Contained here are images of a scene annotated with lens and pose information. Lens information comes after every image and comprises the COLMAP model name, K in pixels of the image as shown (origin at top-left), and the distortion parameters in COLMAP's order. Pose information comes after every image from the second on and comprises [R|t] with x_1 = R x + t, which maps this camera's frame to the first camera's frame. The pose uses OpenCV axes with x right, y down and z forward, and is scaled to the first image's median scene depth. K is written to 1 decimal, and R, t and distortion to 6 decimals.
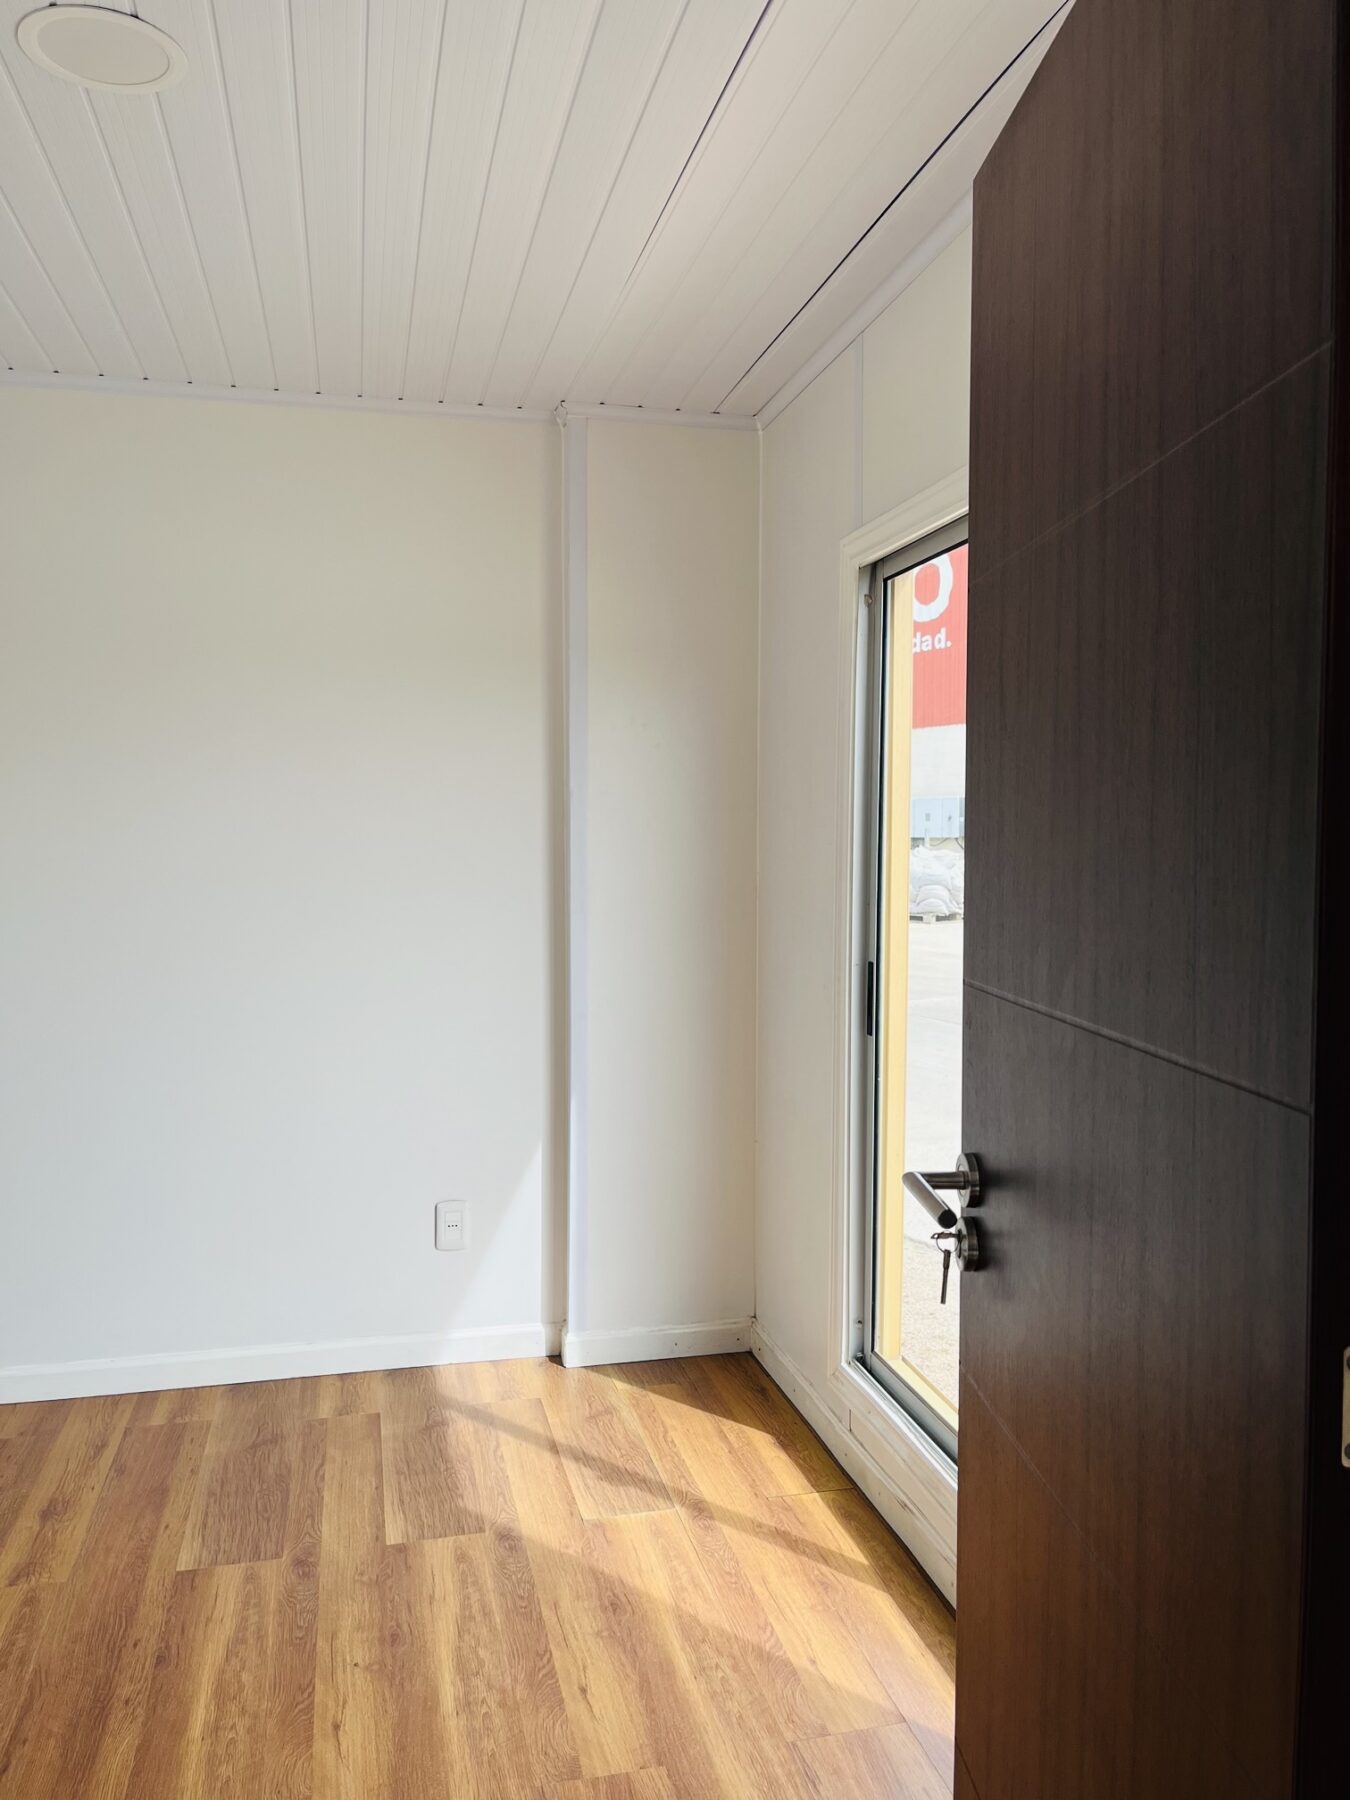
lens RADIAL K [[1364.5, 0, 664.0], [0, 1364.5, 901.3], [0, 0, 1]] dist [0.063313, -0.084912]
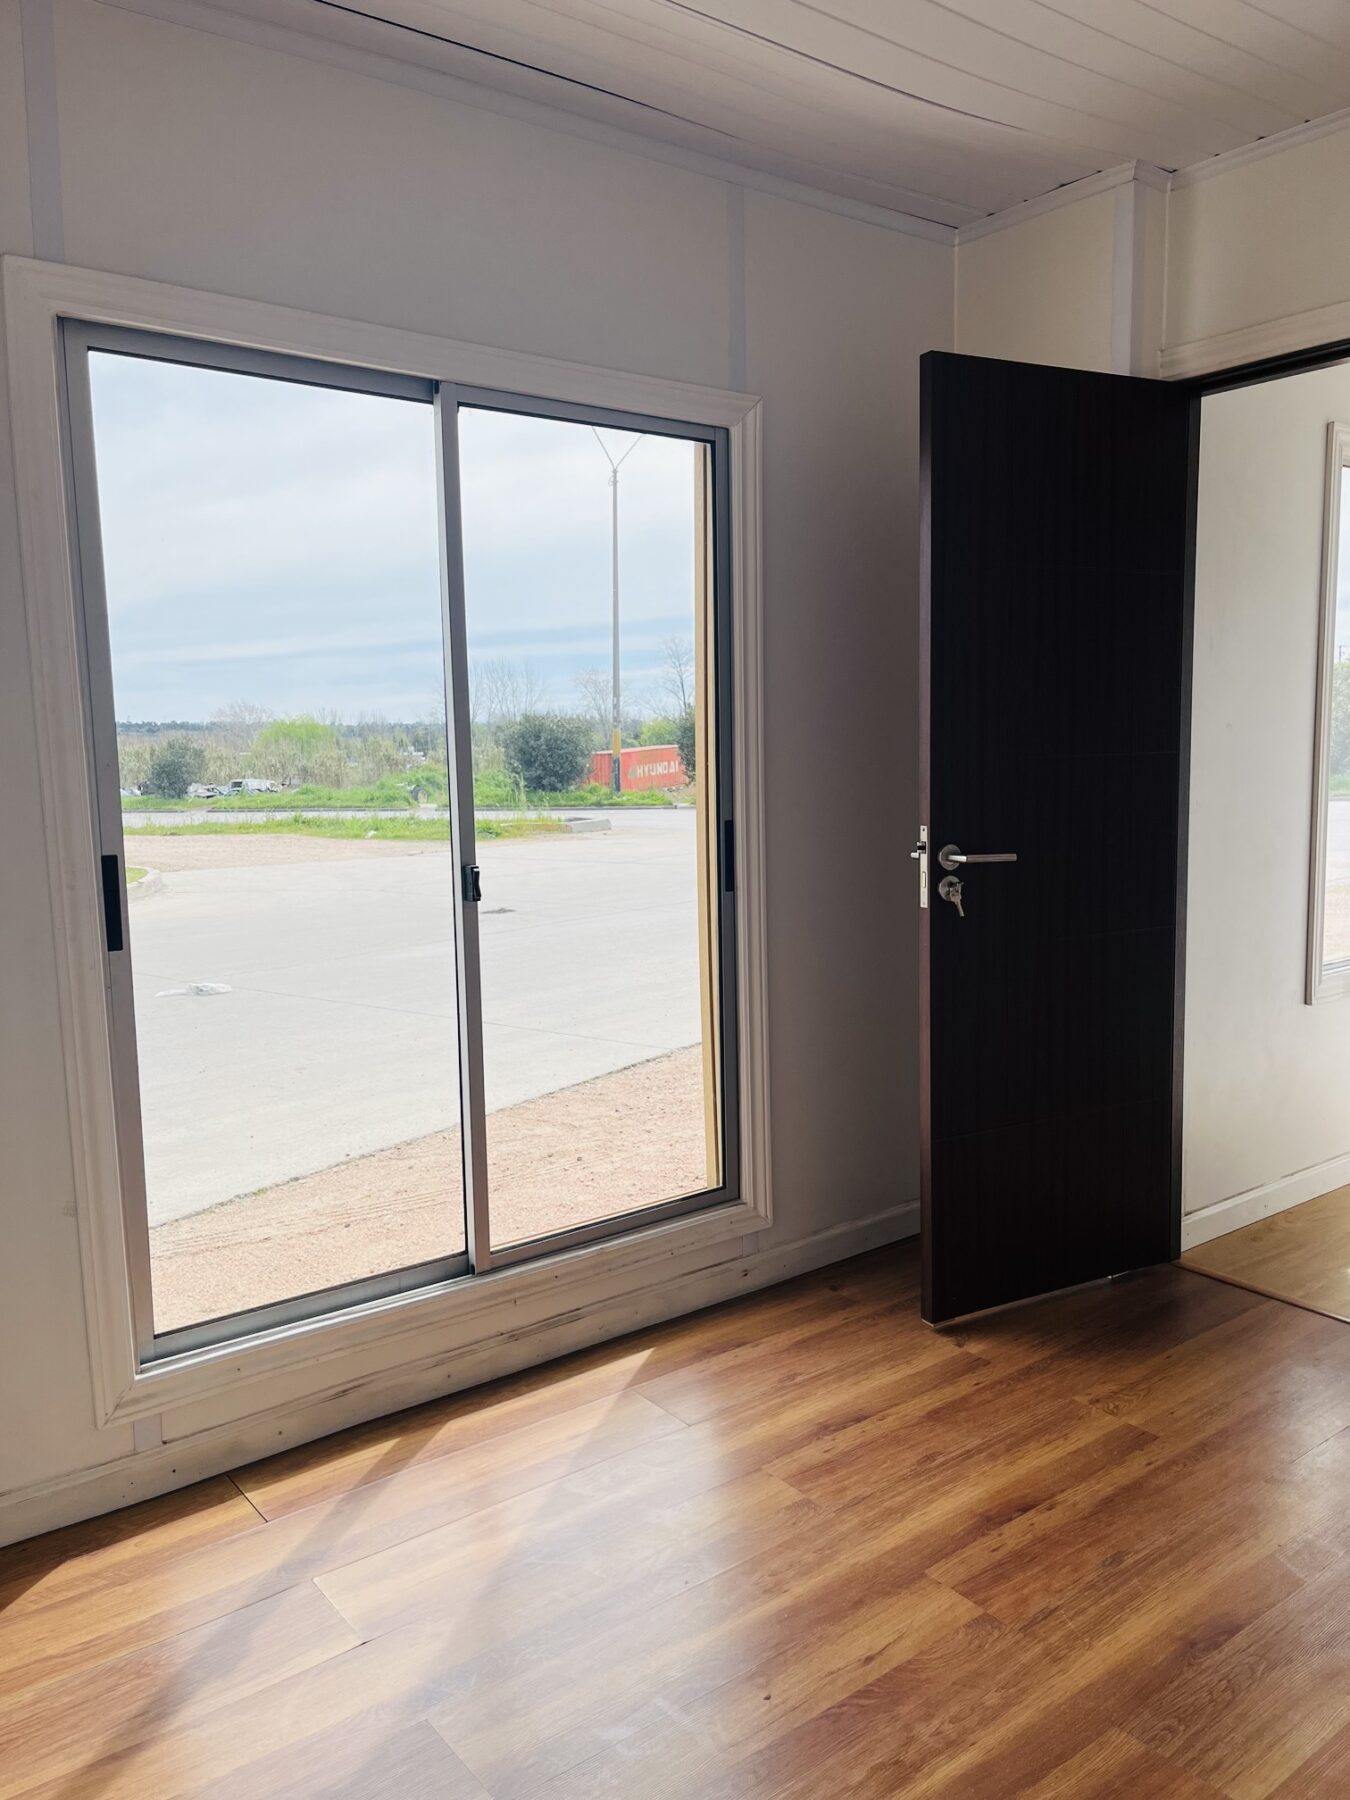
lens RADIAL K [[1364.5, 0, 668.3], [0, 1364.5, 903.8], [0, 0, 1]] dist [0.063313, -0.084912]
pose [[-0.409226, -0.095007, 0.907473, -0.921396], [0.063582, 0.989177, 0.132234, -0.018676], [-0.910215, 0.111812, -0.398756, 1.371967]]
